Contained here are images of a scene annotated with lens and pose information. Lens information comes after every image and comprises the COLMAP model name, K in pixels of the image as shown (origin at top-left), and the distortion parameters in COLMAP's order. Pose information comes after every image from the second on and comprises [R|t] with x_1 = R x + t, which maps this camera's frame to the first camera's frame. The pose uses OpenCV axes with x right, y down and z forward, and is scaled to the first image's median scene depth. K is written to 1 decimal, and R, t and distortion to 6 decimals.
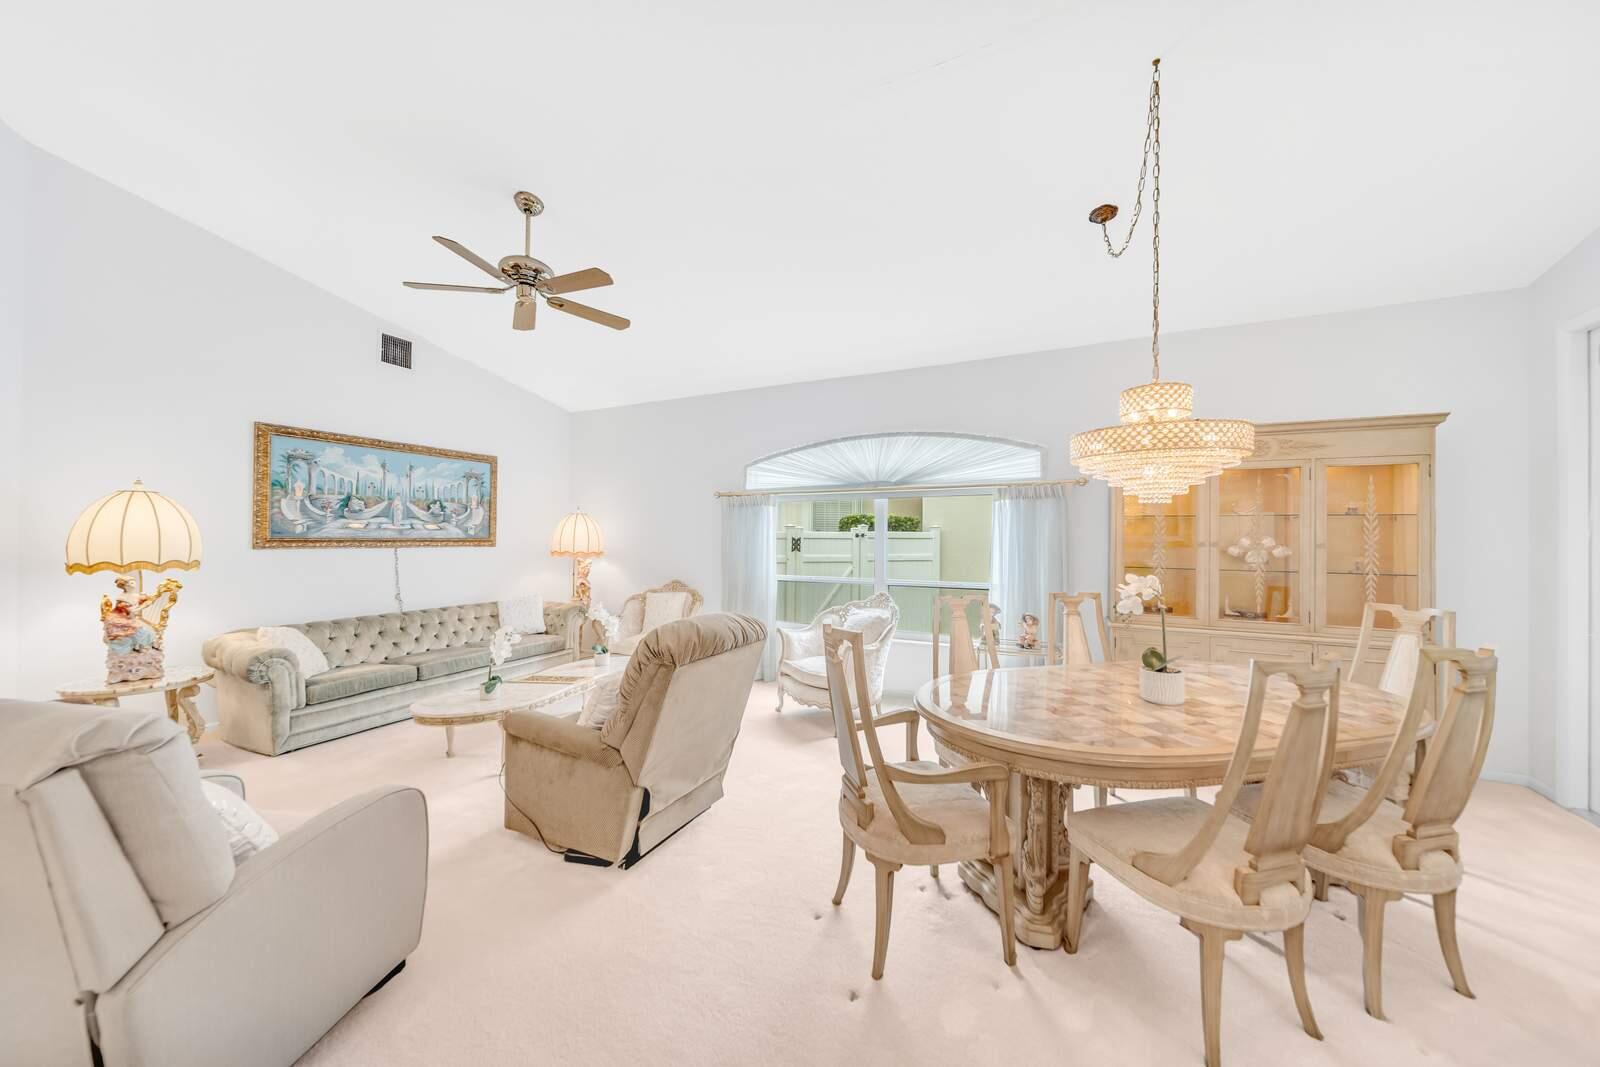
lens RADIAL K [[559.3, 0, 788.3], [0, 559.3, 536.8], [0, 0, 1]] dist [-0.006323, -0.000127]
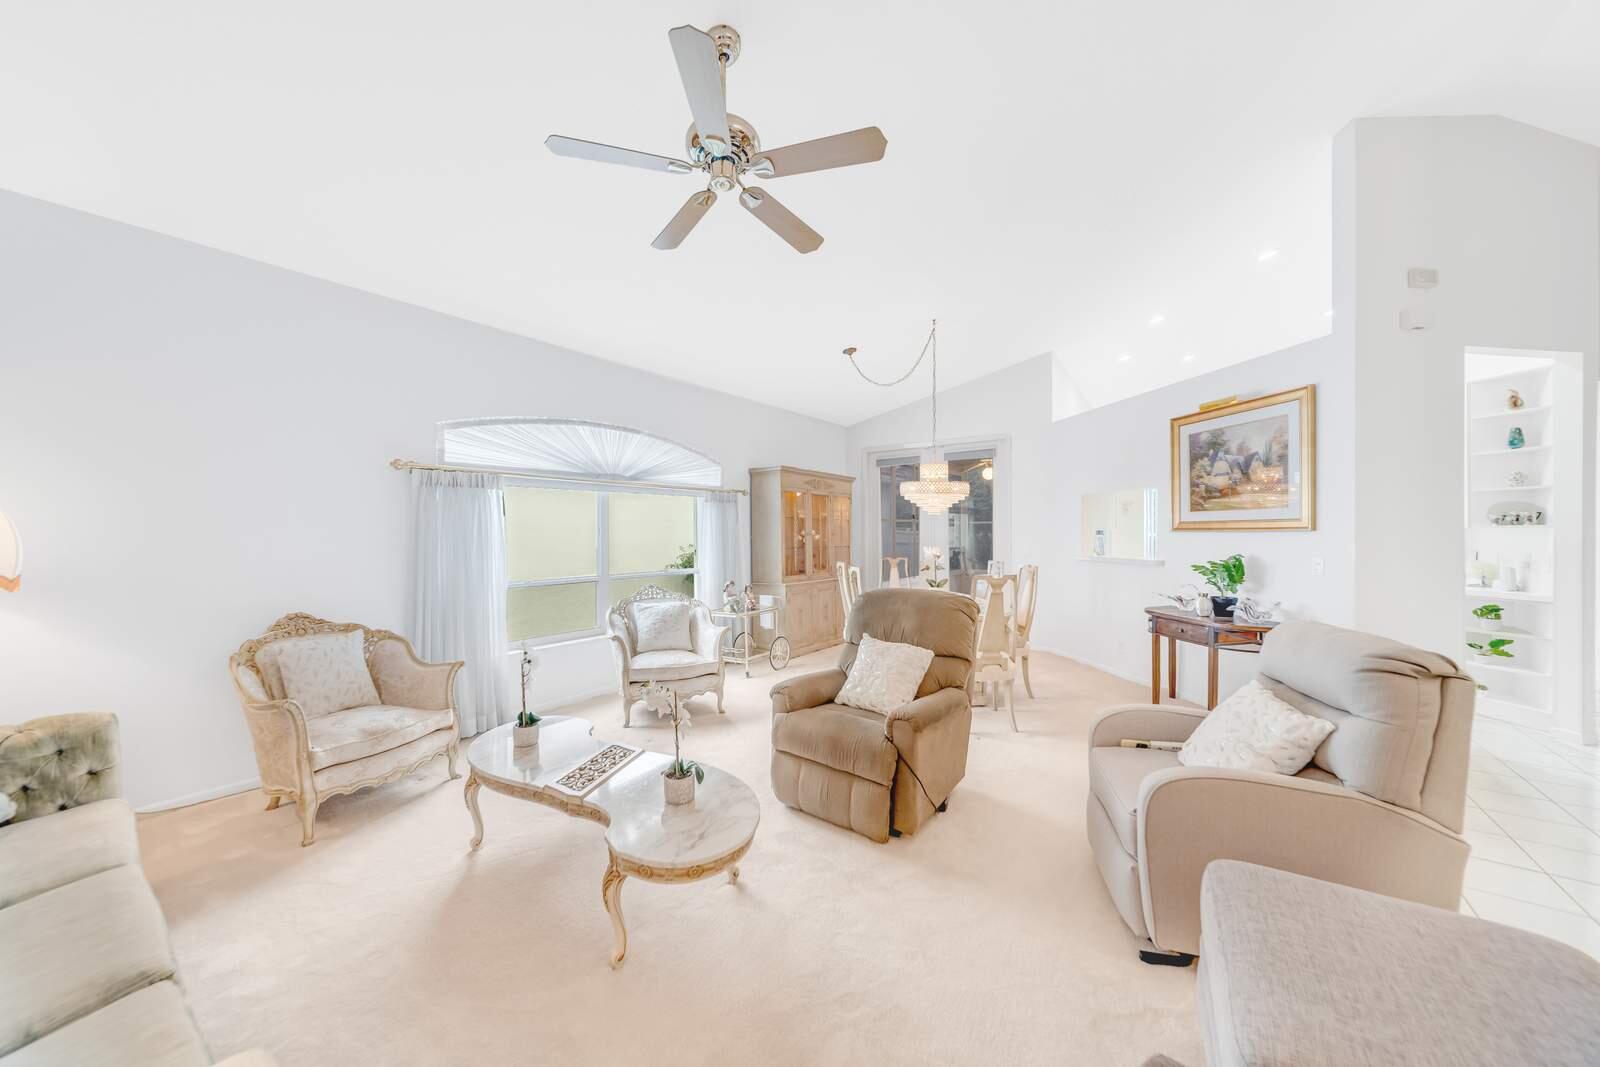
lens RADIAL K [[559.3, 0, 788.3], [0, 559.3, 536.8], [0, 0, 1]] dist [-0.006323, -0.000127]
pose [[0.167837, -0.013377, 0.985724, -0.975095], [0.003970, 0.999909, 0.012893, -0.000732], [-0.985807, 0.001750, 0.167875, 0.690260]]
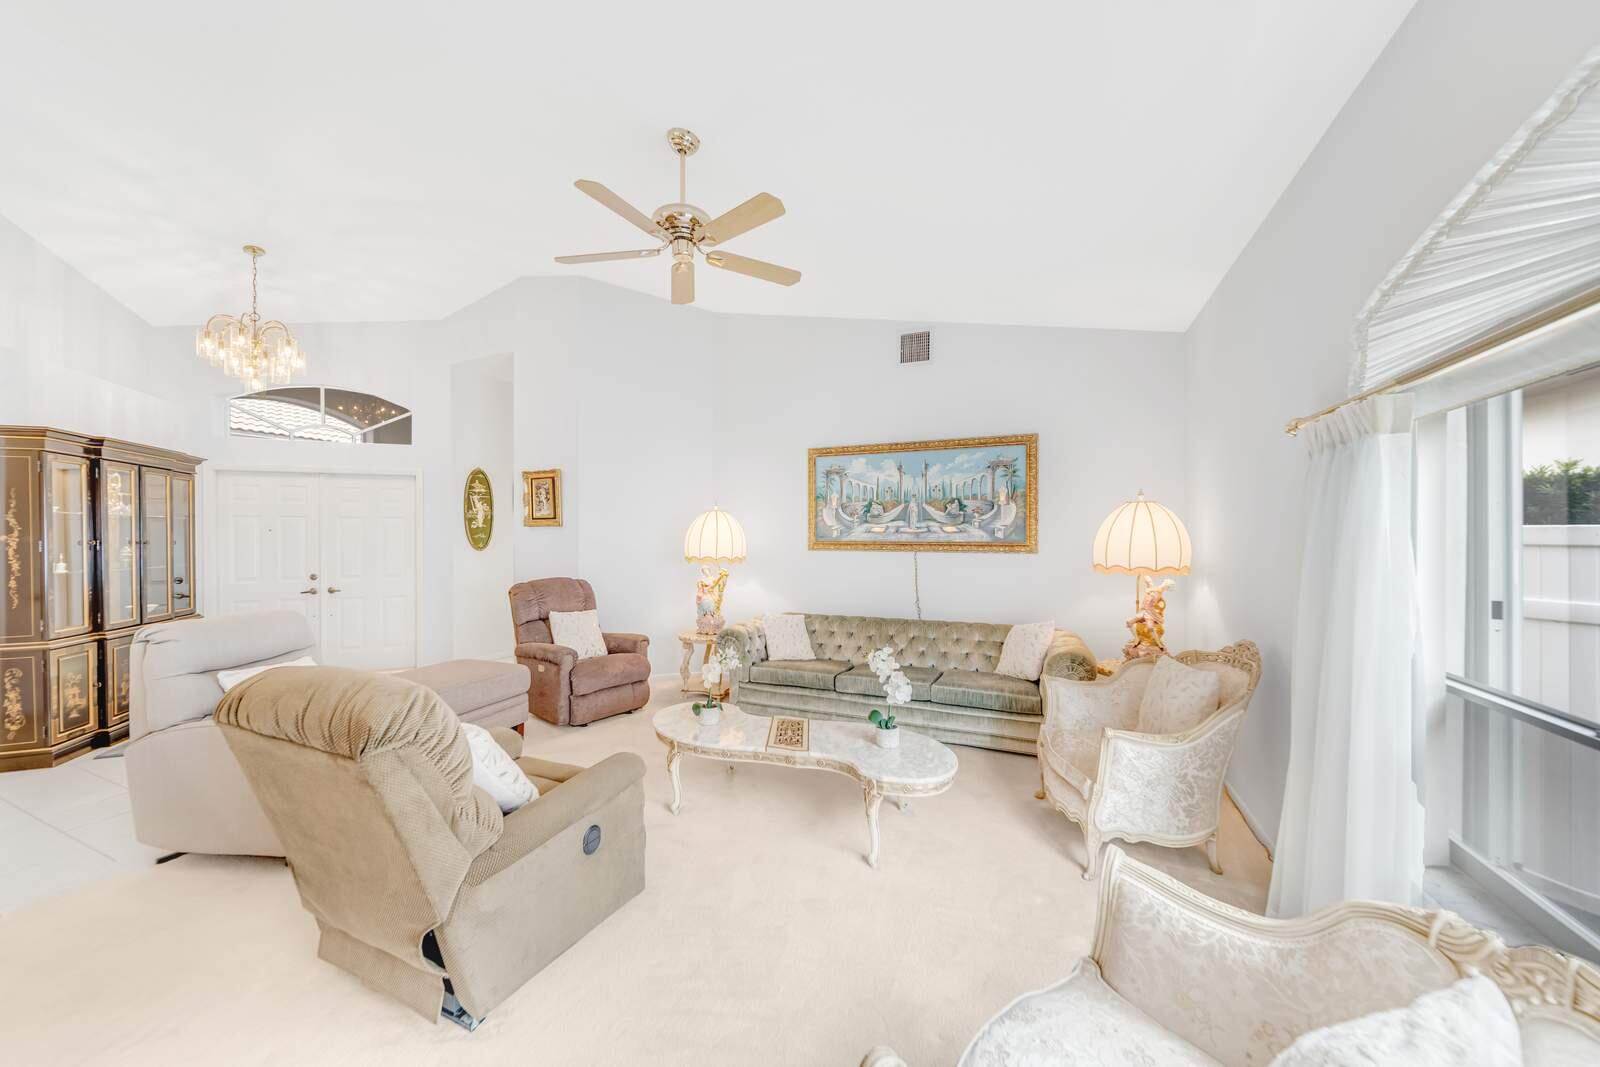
lens RADIAL K [[559.3, 0, 788.3], [0, 559.3, 536.8], [0, 0, 1]] dist [-0.006323, -0.000127]
pose [[0.052069, -0.004312, -0.998634, 0.318218], [0.000860, 0.999991, -0.004273, -0.002895], [0.998643, -0.000636, 0.052072, 0.950268]]
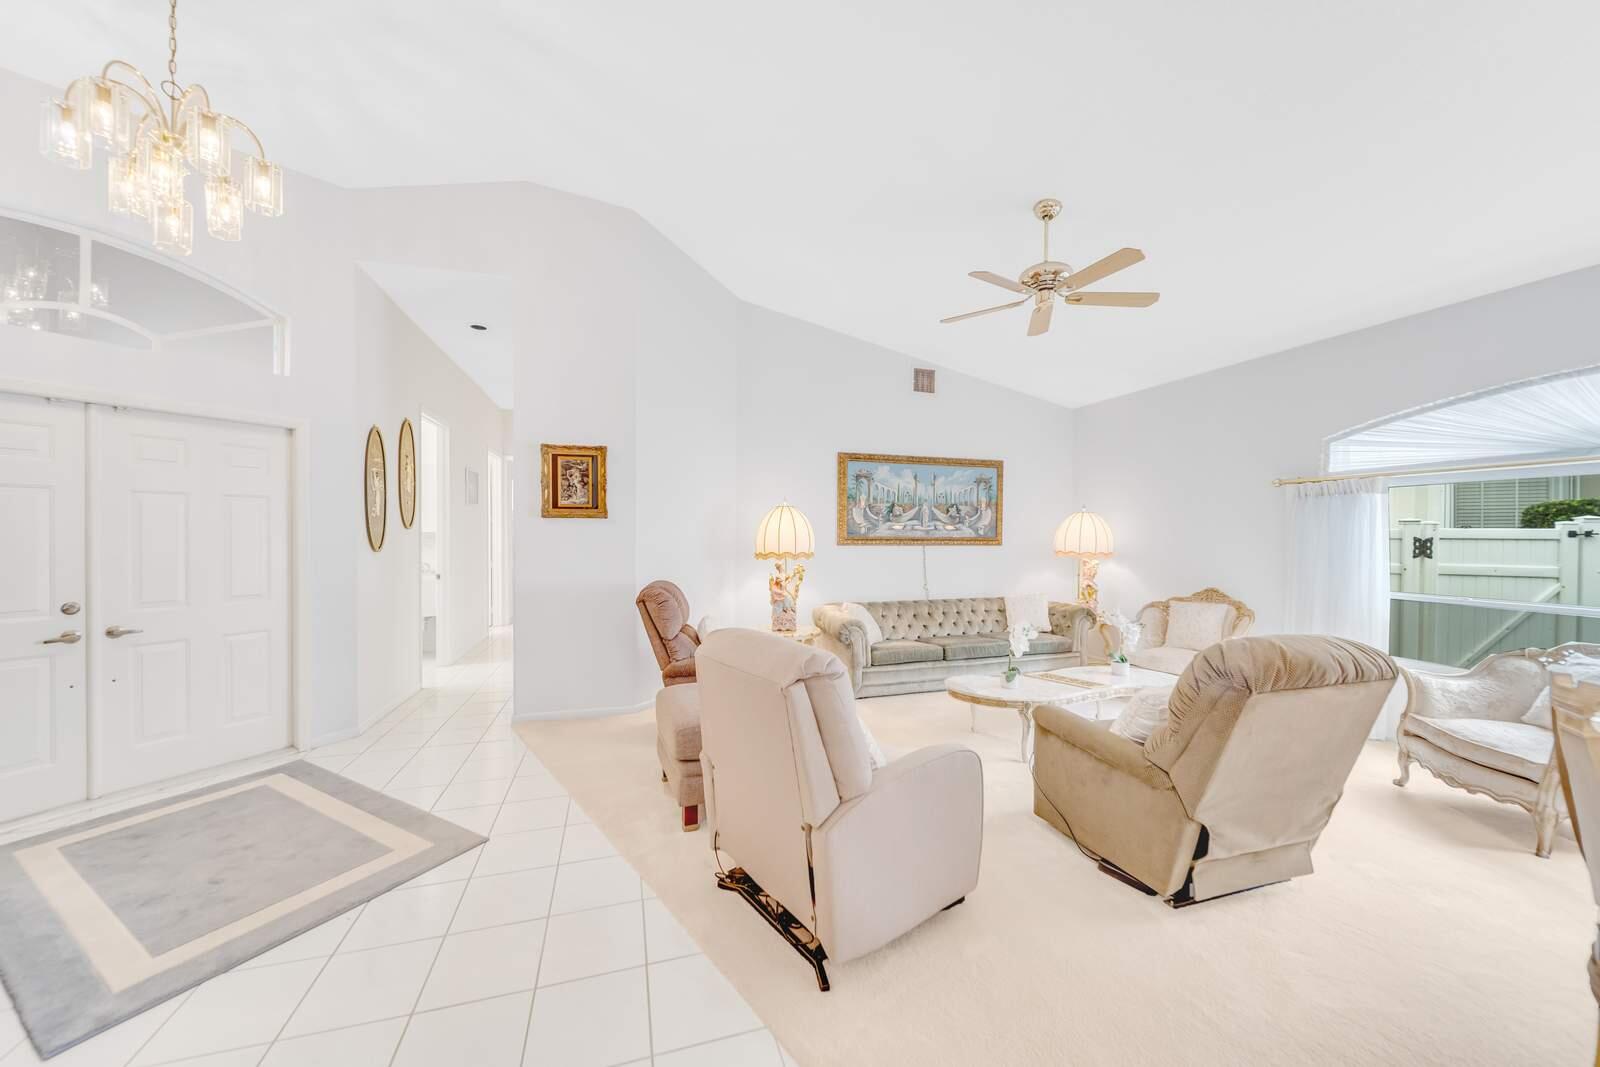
lens RADIAL K [[559.3, 0, 788.3], [0, 559.3, 536.8], [0, 0, 1]] dist [-0.006323, -0.000127]
pose [[0.683480, 0.000714, -0.729969, -0.038422], [-0.000201, 1.000000, 0.000790, 0.000158], [0.729969, -0.000393, 0.683480, -0.036877]]
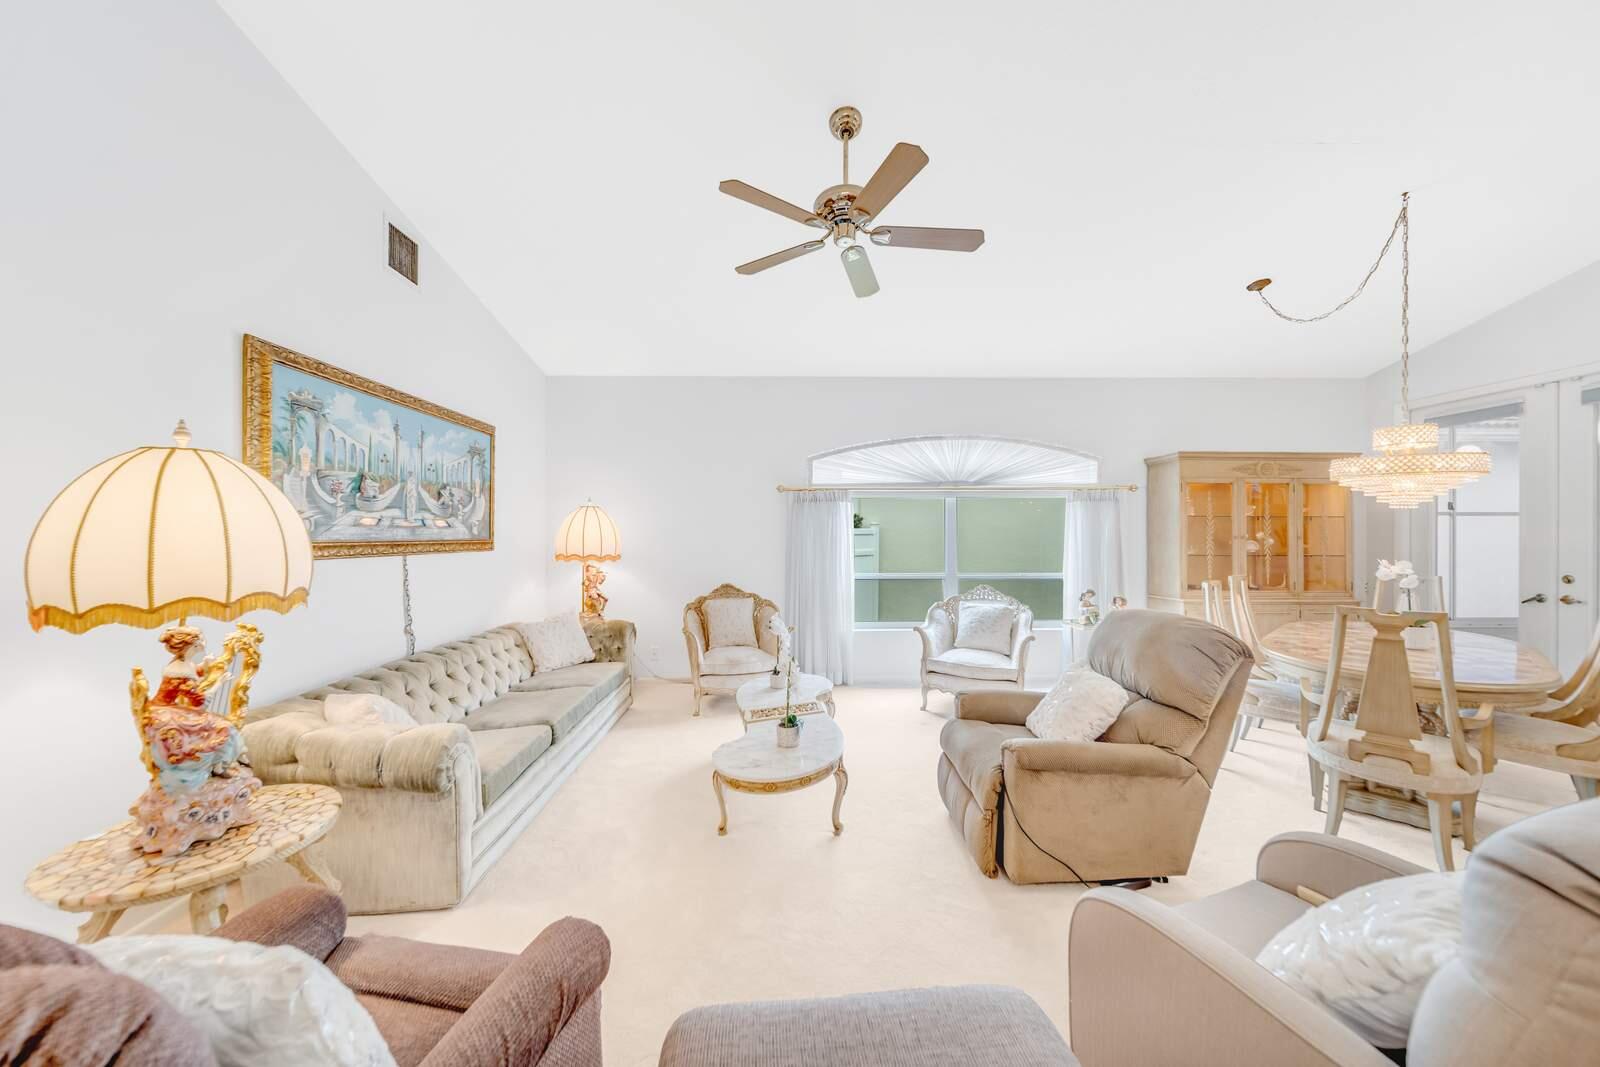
lens RADIAL K [[559.3, 0, 788.3], [0, 559.3, 536.8], [0, 0, 1]] dist [-0.006323, -0.000127]
pose [[0.886293, -0.010073, 0.463014, -0.789404], [0.006741, 0.999938, 0.008850, -0.006065], [-0.463075, -0.004723, 0.886307, 0.273377]]
